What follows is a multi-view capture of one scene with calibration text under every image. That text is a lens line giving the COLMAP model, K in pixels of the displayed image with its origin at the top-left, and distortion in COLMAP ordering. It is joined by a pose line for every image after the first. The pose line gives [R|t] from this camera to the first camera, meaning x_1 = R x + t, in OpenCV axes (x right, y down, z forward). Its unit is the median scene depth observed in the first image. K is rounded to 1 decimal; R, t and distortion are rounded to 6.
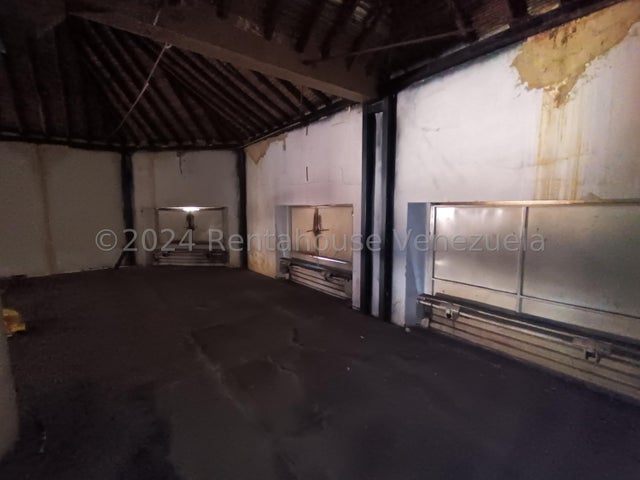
lens RADIAL K [[294.6, 0, 318.7], [0, 294.6, 239.6], [0, 0, 1]] dist [-0.005954, 0.004290]
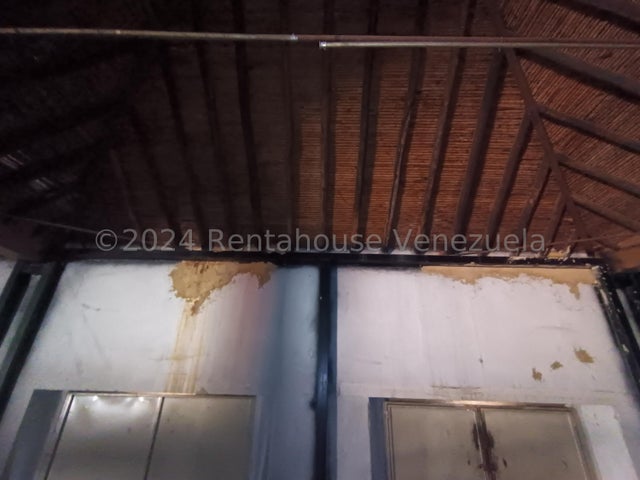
lens RADIAL K [[294.6, 0, 322.3], [0, 294.6, 237.9], [0, 0, 1]] dist [-0.005954, 0.004290]
pose [[0.613872, 0.351251, 0.706954, 0.103156], [0.062372, 0.871171, -0.487003, -0.066305], [-0.786938, 0.343051, 0.512879, -0.266951]]
